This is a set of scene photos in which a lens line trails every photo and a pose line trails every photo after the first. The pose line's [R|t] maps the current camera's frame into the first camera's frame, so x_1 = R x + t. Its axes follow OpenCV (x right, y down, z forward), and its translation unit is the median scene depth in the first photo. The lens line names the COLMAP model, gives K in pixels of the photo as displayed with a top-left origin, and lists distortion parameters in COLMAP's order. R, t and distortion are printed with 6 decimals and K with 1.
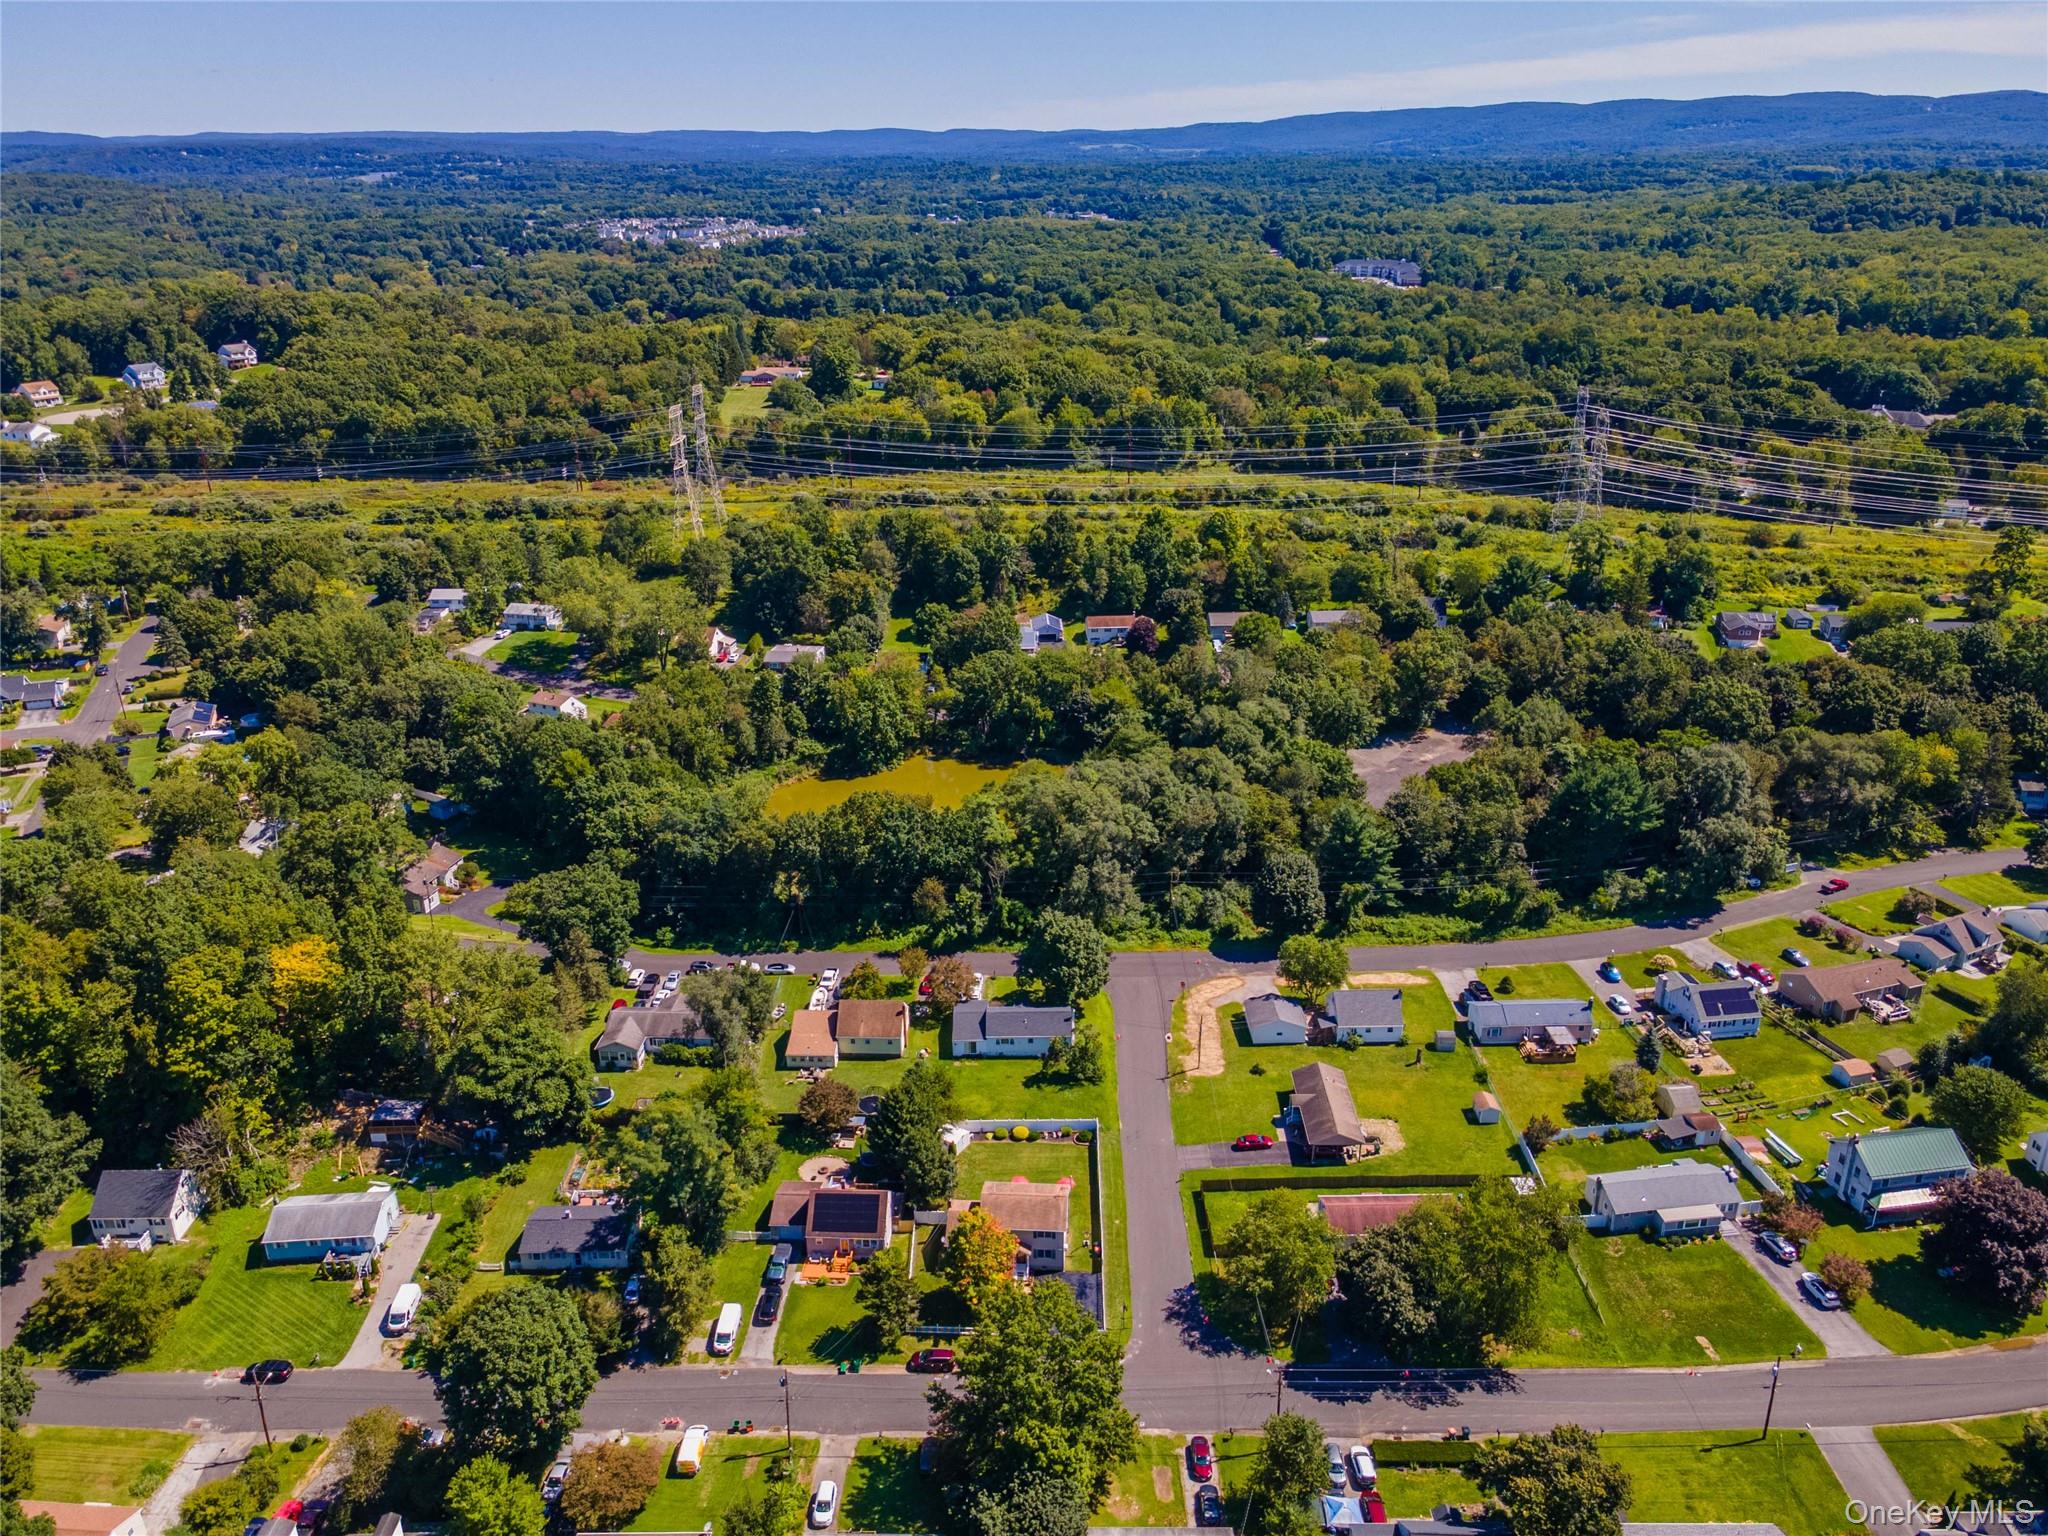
lens RADIAL K [[1487.7, 0, 1024.0], [0, 1487.7, 768.0], [0, 0, 1]] dist [0.043429, 0.004392]
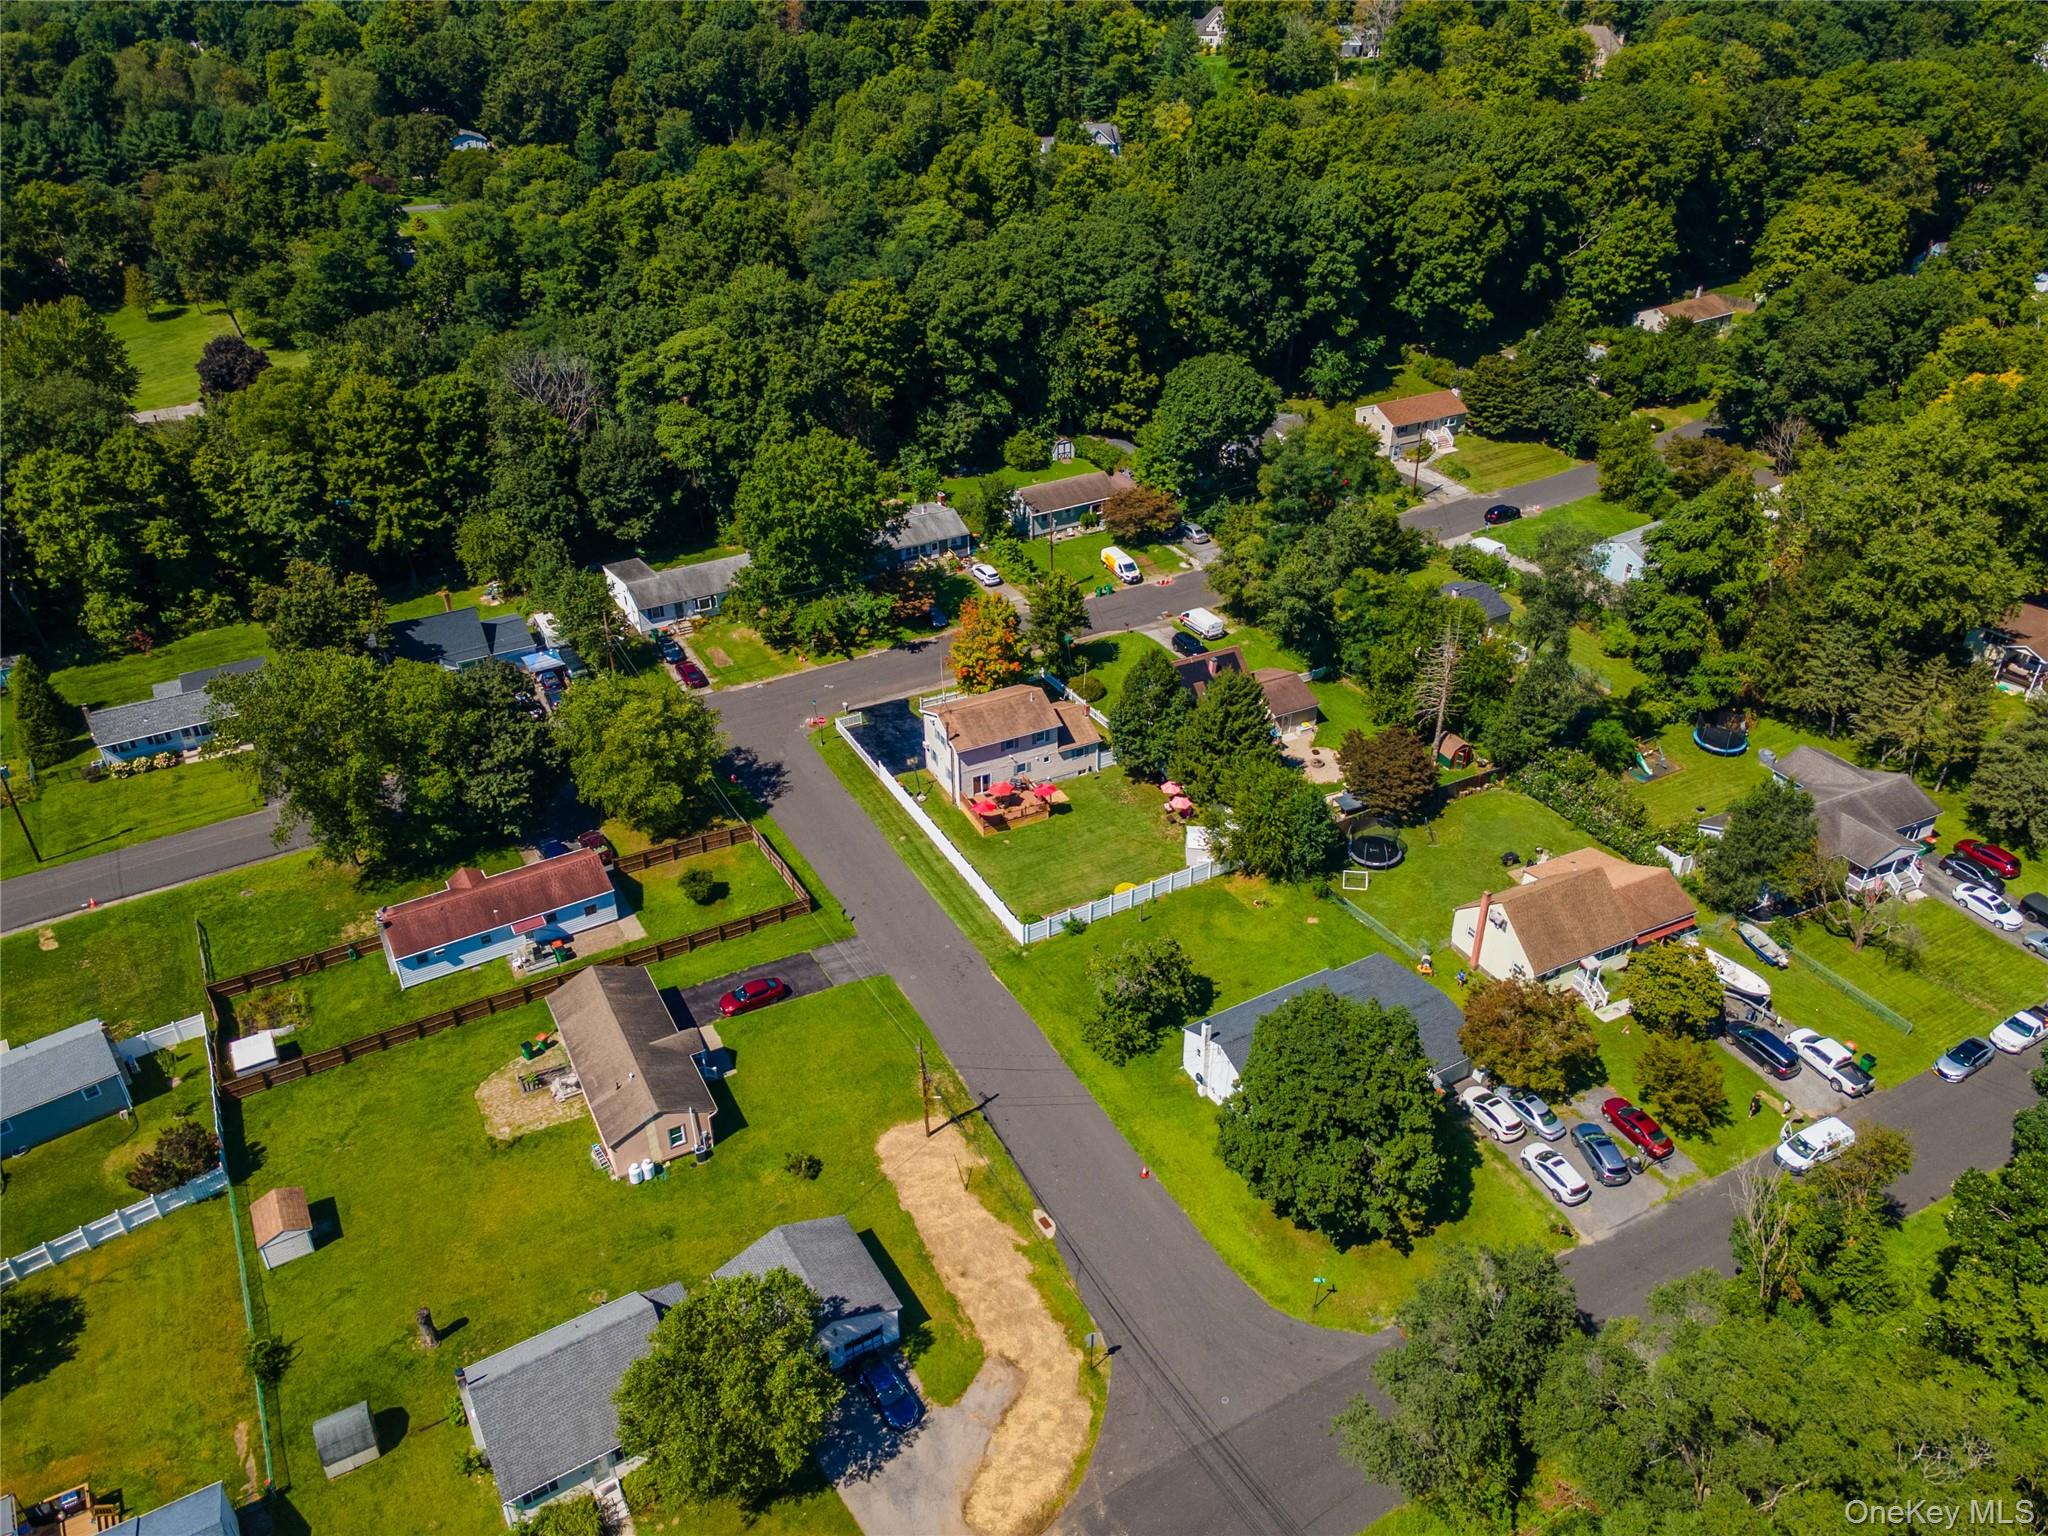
lens RADIAL K [[1503.5, 0, 1032.4], [0, 1503.5, 769.3], [0, 0, 1]] dist [0.051856, 0.003377]
pose [[-0.867789, 0.283701, -0.407990, 0.233348], [-0.165977, 0.608394, 0.776085, -0.220584], [0.468395, 0.741195, -0.480870, 1.091835]]
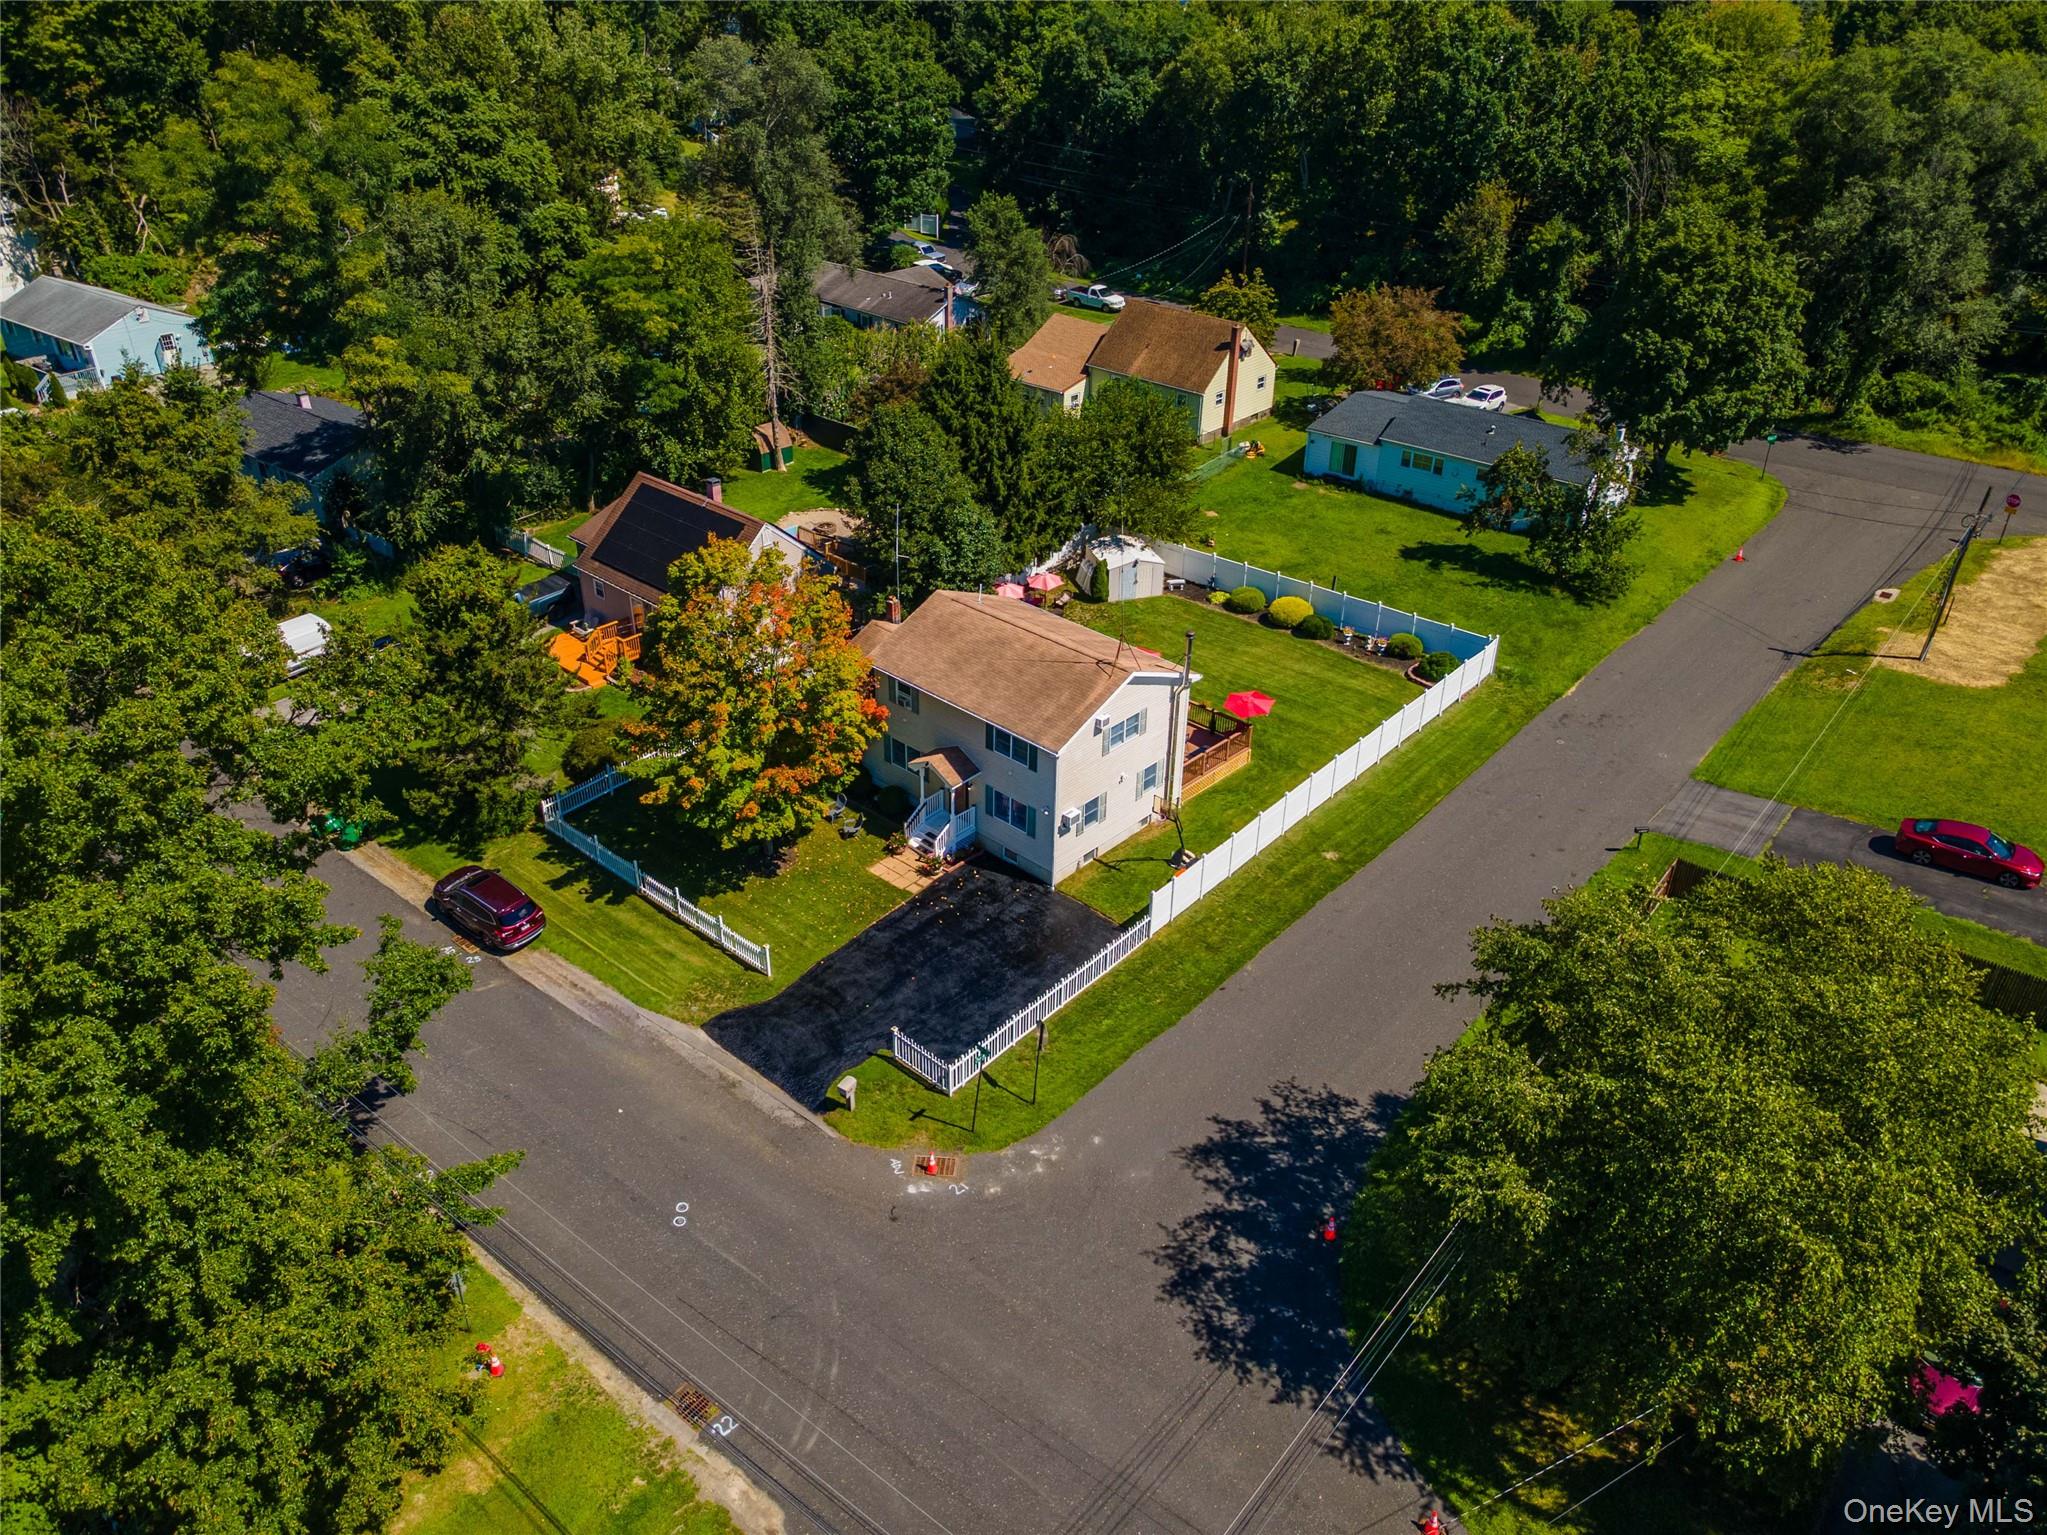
lens RADIAL K [[1502.7, 0, 1031.9], [0, 1502.7, 768.8], [0, 0, 1]] dist [0.051856, 0.003377]
pose [[0.782390, 0.341558, -0.520773, 0.140086], [-0.259470, 0.938935, 0.226000, 0.187851], [0.566164, -0.041695, 0.823237, 0.572018]]
